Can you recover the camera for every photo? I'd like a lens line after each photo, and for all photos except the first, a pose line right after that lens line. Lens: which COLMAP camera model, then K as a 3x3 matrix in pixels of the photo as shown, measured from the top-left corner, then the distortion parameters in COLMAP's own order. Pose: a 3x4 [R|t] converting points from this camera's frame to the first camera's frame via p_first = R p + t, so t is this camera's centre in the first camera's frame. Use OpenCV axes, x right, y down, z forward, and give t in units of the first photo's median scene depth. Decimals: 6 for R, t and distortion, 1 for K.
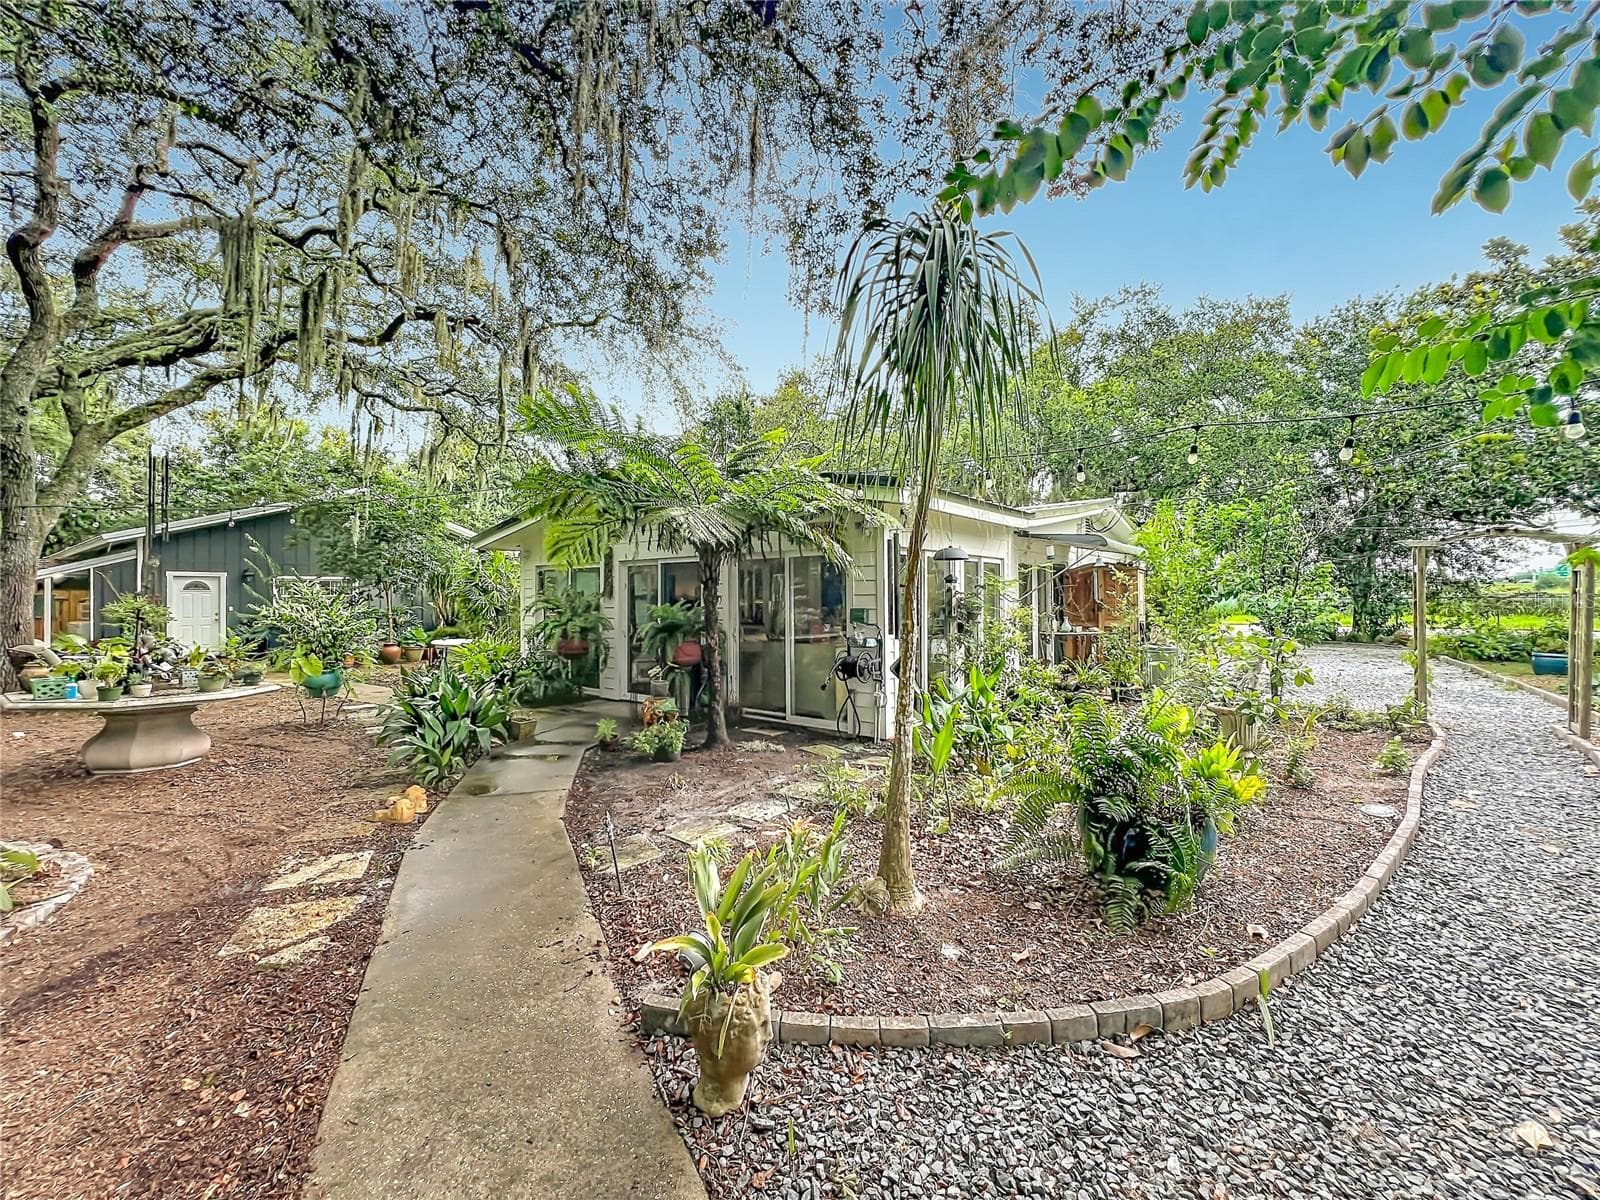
lens RADIAL K [[641.9, 0, 796.2], [0, 641.9, 599.8], [0, 0, 1]] dist [-0.000392, -0.000412]
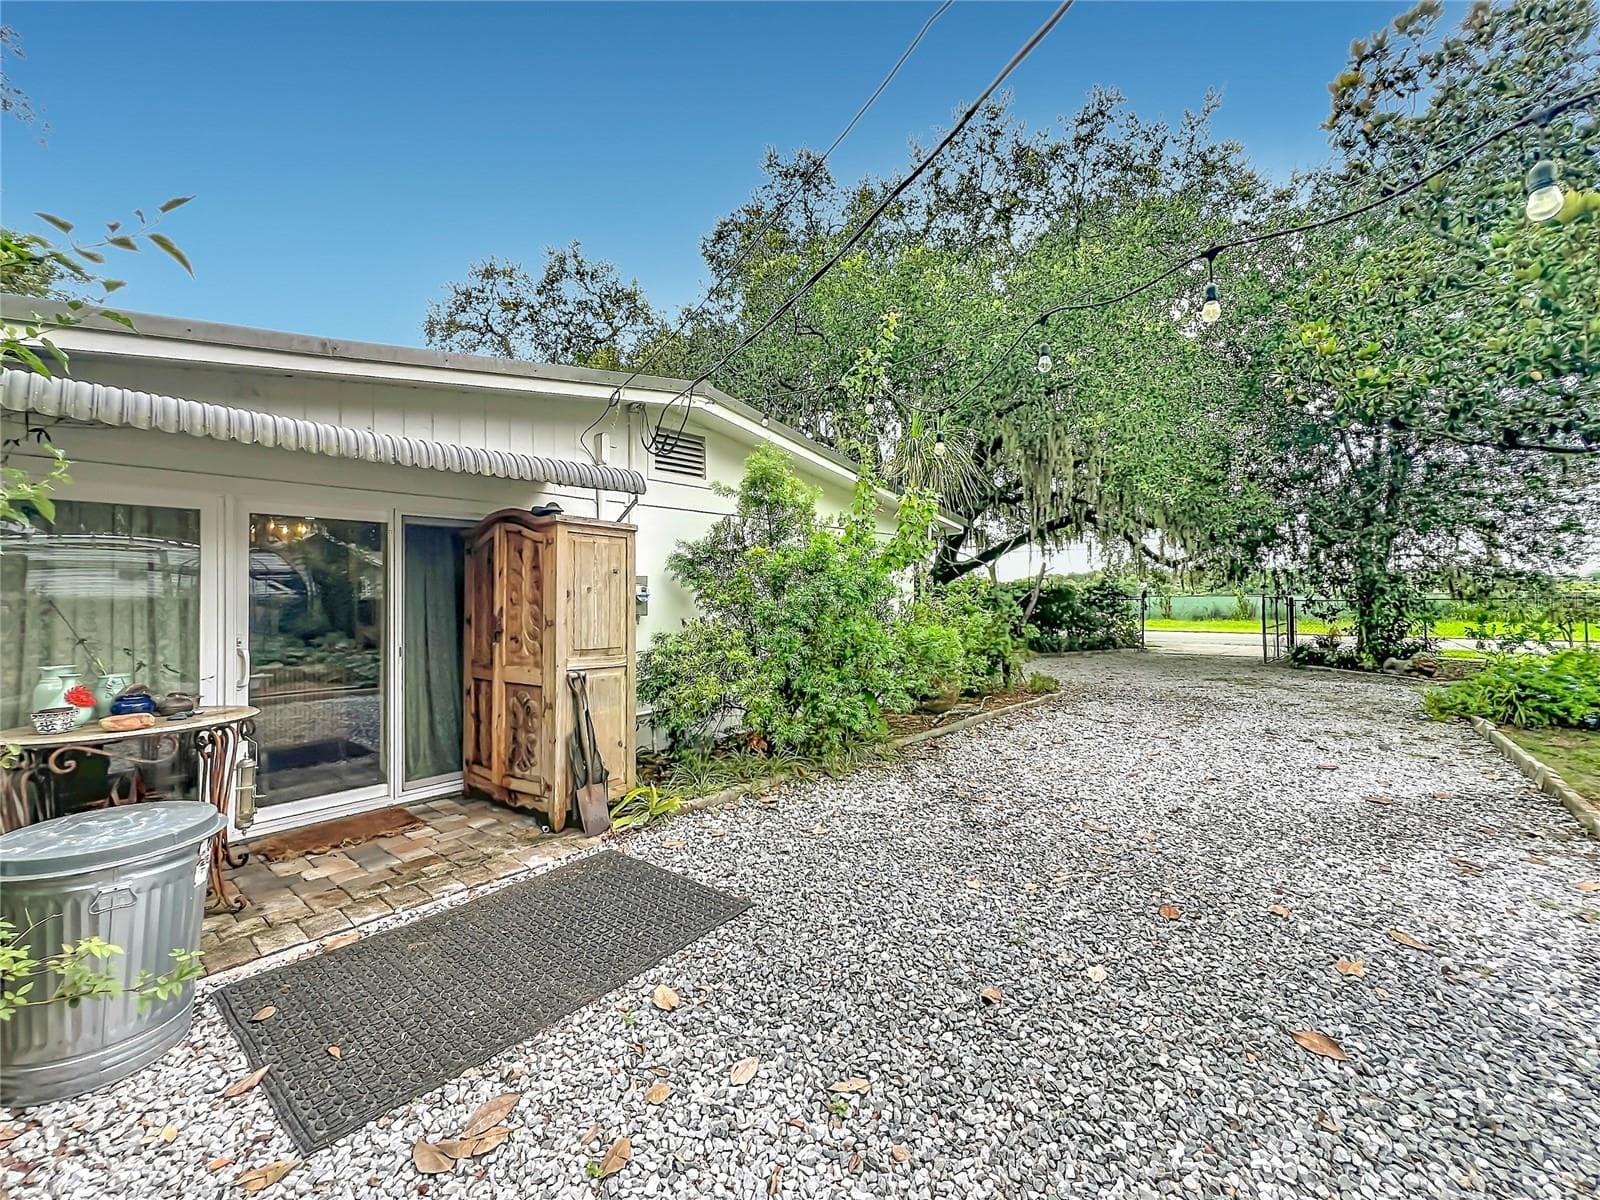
lens RADIAL K [[641.9, 0, 796.2], [0, 641.9, 599.8], [0, 0, 1]] dist [-0.000392, -0.000412]
pose [[0.998816, -0.003208, -0.048551, 0.346903], [0.003078, 0.999991, -0.002747, -0.002516], [0.048559, 0.002594, 0.998817, 0.331348]]
